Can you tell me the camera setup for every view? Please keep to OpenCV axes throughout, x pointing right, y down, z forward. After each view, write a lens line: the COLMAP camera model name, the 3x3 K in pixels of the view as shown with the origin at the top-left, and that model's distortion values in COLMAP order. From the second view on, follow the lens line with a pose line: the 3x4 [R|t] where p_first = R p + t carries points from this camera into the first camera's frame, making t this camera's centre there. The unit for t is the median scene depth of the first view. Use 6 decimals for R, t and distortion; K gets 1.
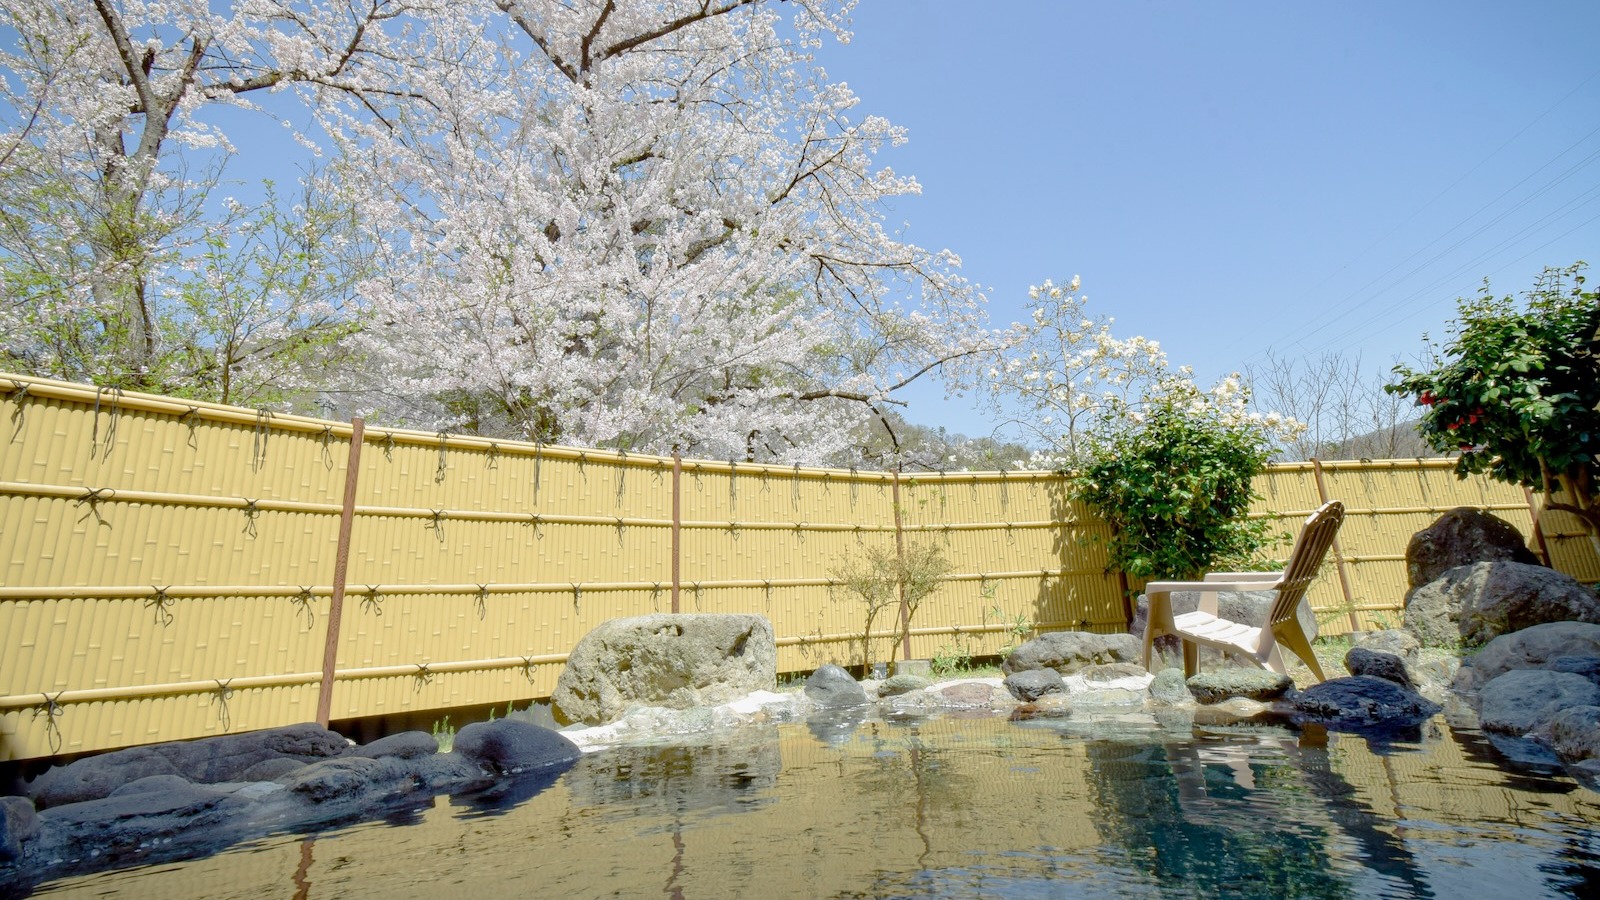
lens RADIAL K [[732.5, 0, 801.5], [0, 732.5, 422.5], [0, 0, 1]] dist [0.002266, 0.000035]
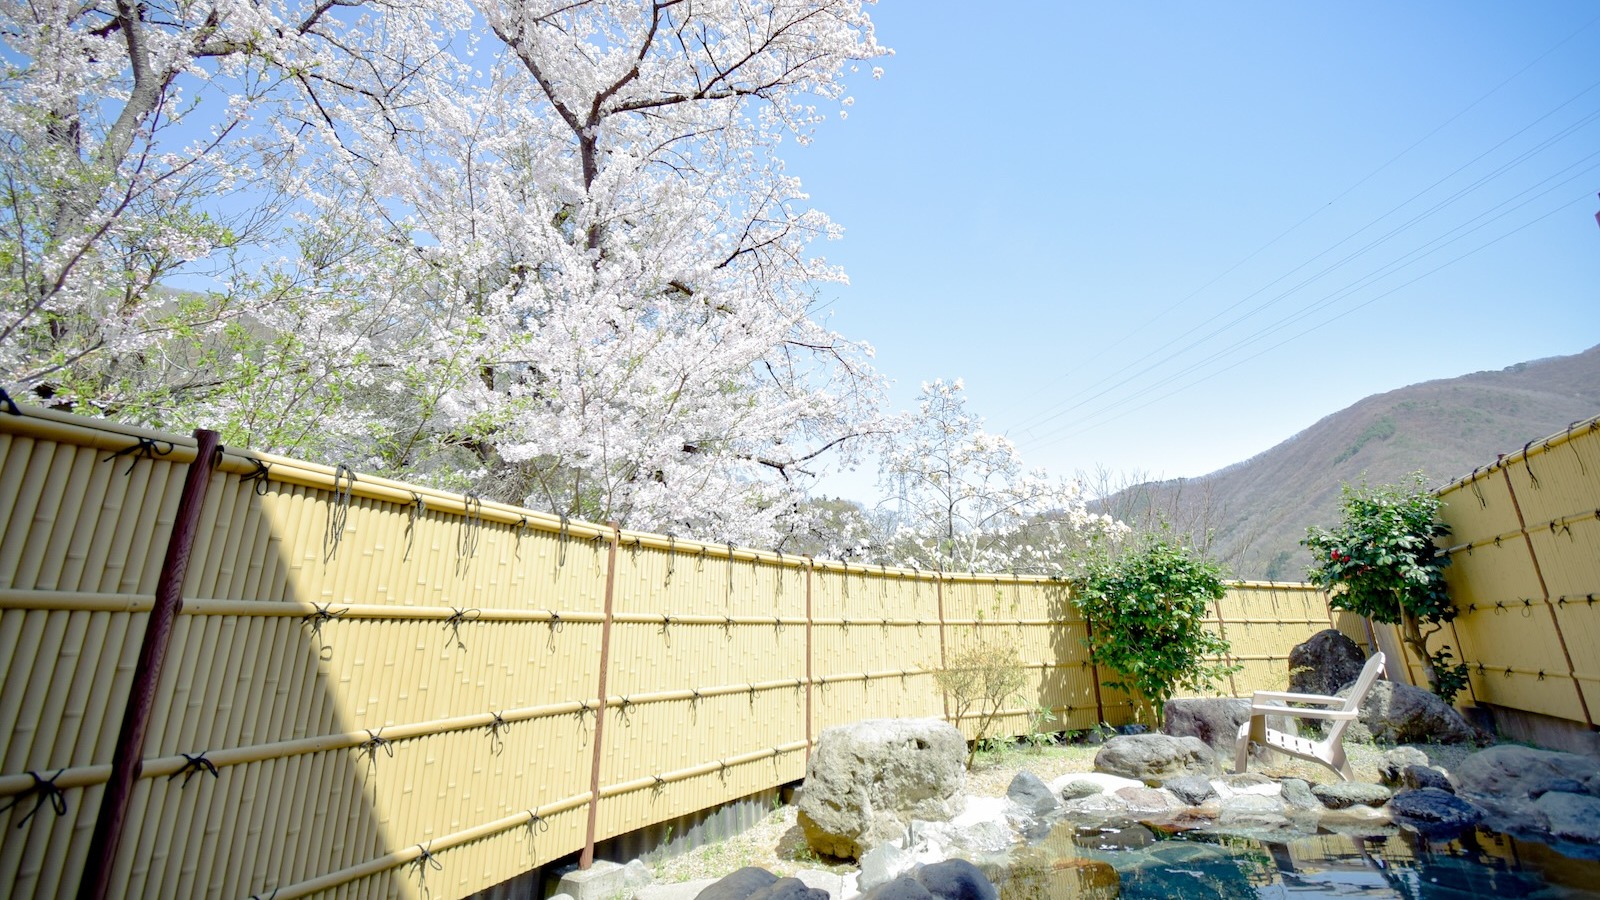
lens RADIAL K [[702.6, 0, 802.3], [0, 702.6, 419.5], [0, 0, 1]] dist [0.010179, -0.006666]
pose [[0.950464, 0.124154, 0.284965, -0.636556], [-0.108357, 0.991601, -0.070612, -0.101272], [-0.291338, 0.036236, 0.955934, 0.005259]]
